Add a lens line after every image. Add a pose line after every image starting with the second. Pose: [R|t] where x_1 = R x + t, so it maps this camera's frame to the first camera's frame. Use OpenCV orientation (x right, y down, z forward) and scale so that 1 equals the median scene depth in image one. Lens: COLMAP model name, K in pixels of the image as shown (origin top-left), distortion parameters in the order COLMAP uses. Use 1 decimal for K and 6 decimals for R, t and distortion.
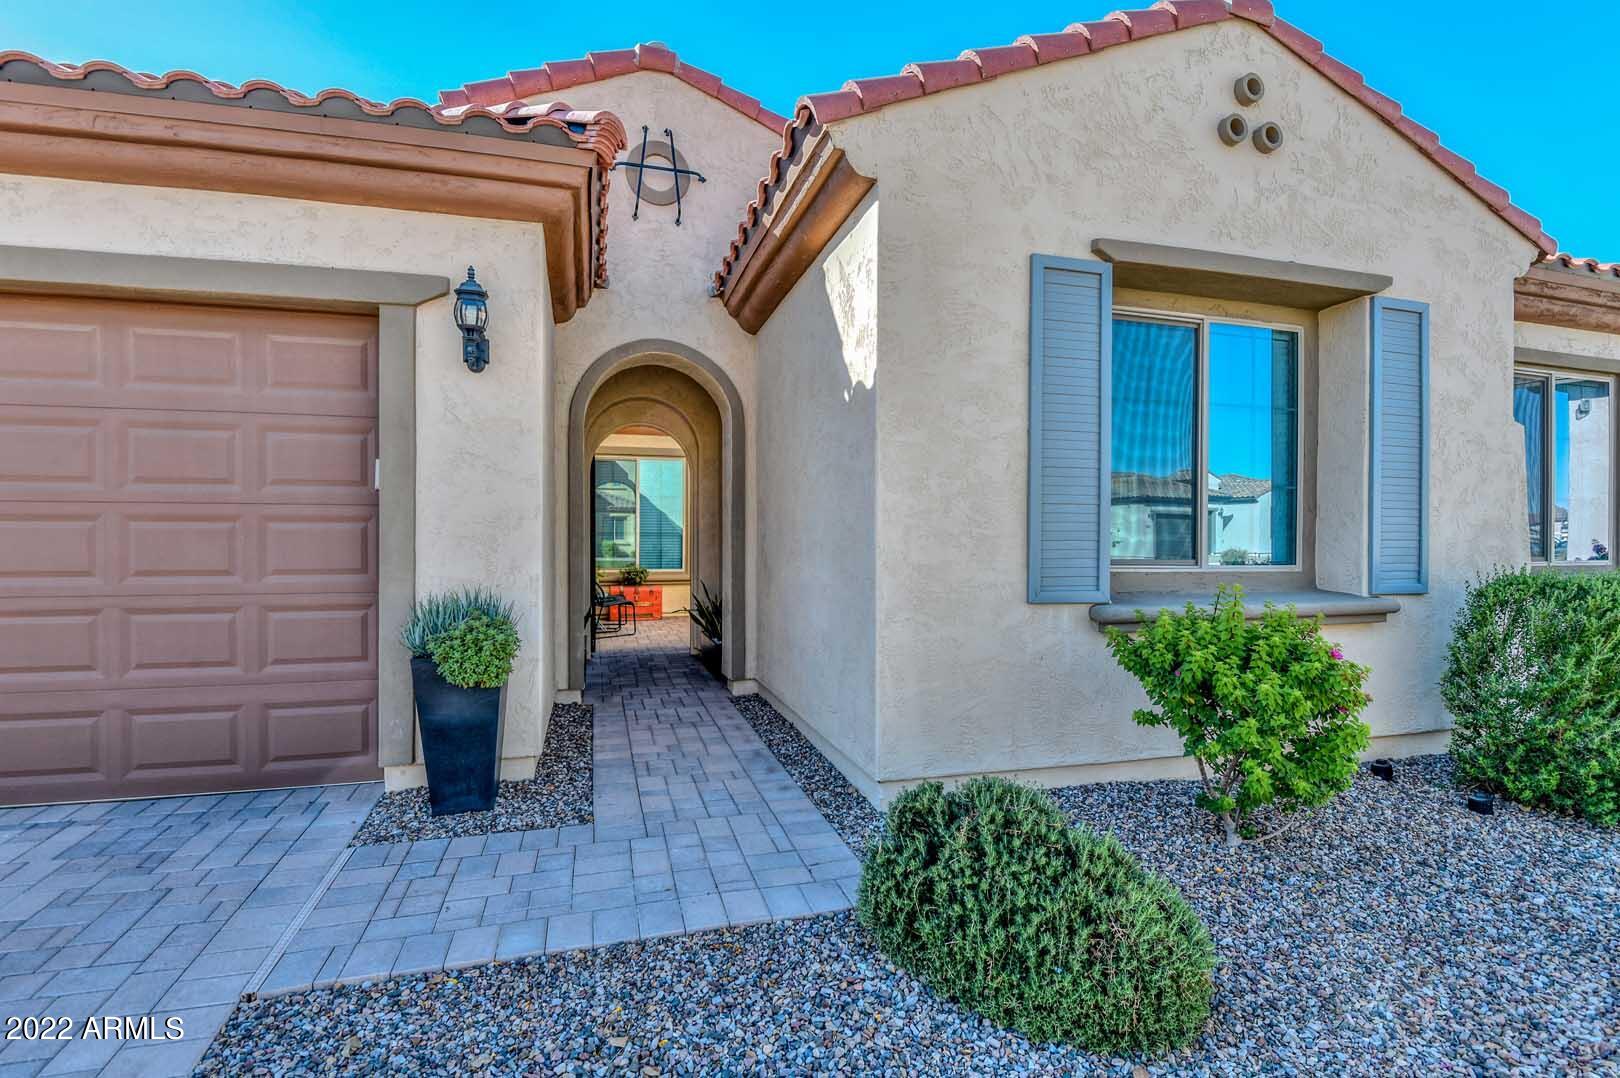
lens RADIAL K [[748.9, 0, 808.7], [0, 748.9, 538.9], [0, 0, 1]] dist [-0.022587, -0.003515]
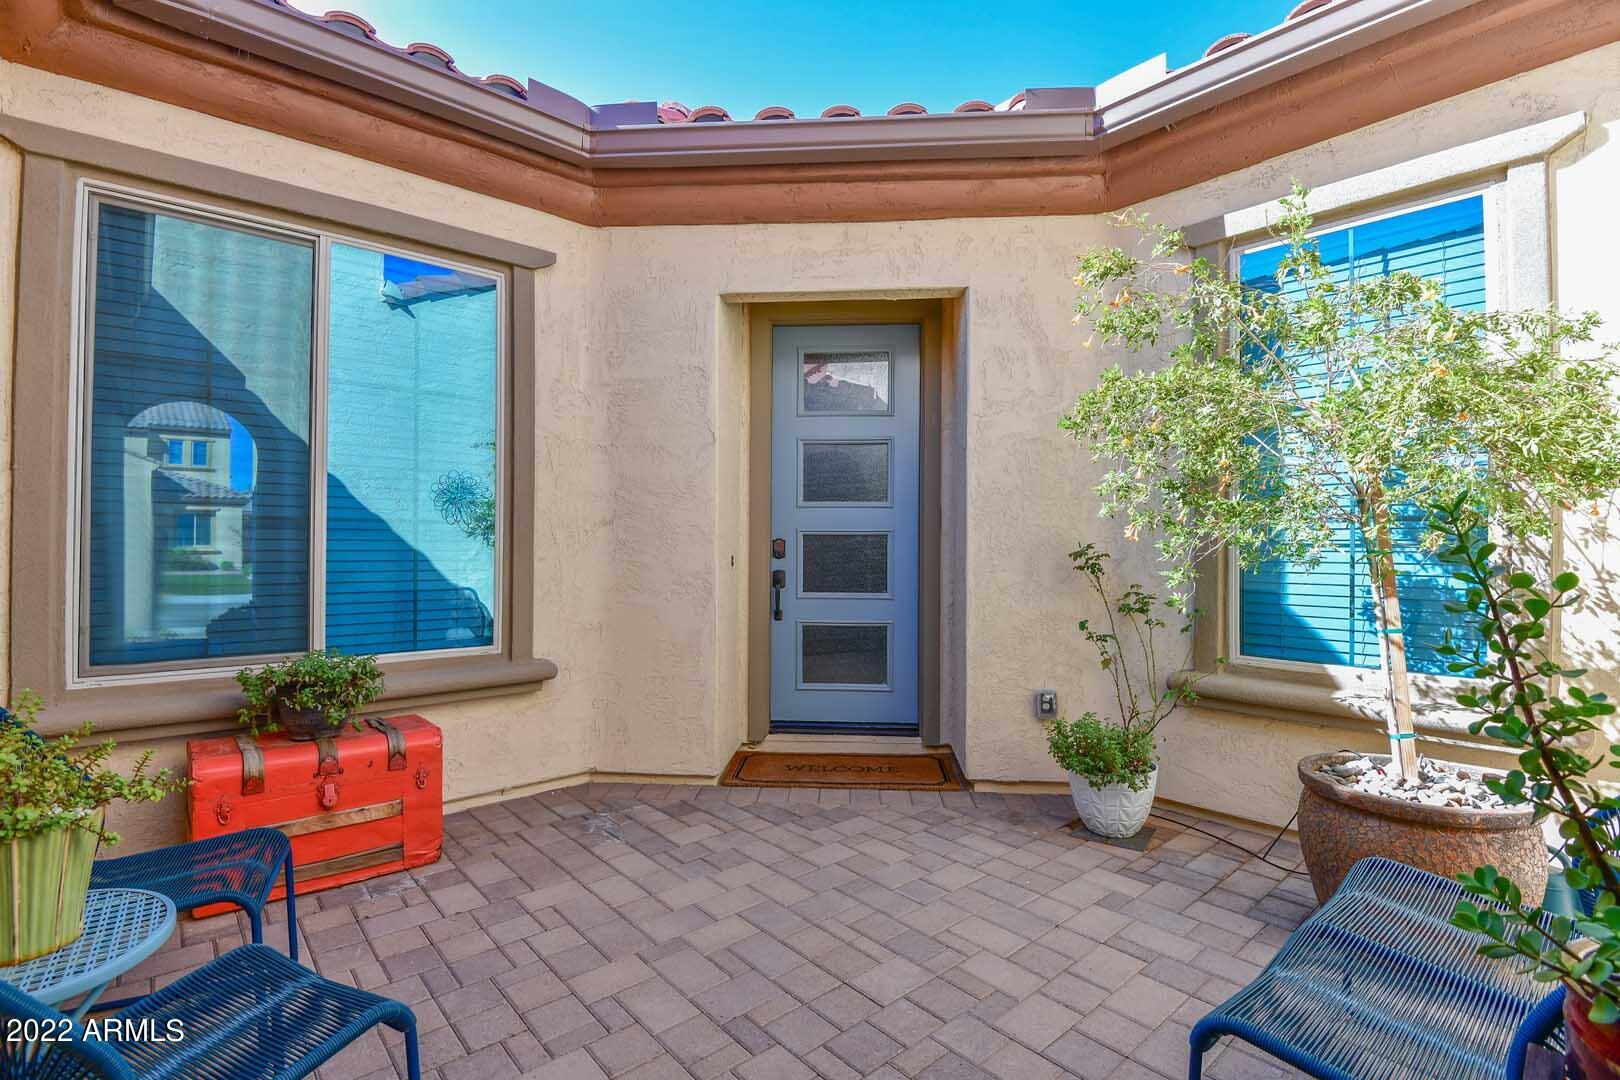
lens RADIAL K [[748.9, 0, 810.3], [0, 748.9, 538.4], [0, 0, 1]] dist [-0.022587, -0.003515]
pose [[0.903094, 0.002437, 0.429437, -0.187611], [0.001003, 0.999969, -0.007785, -0.000876], [-0.429442, 0.007461, 0.903063, 0.701063]]
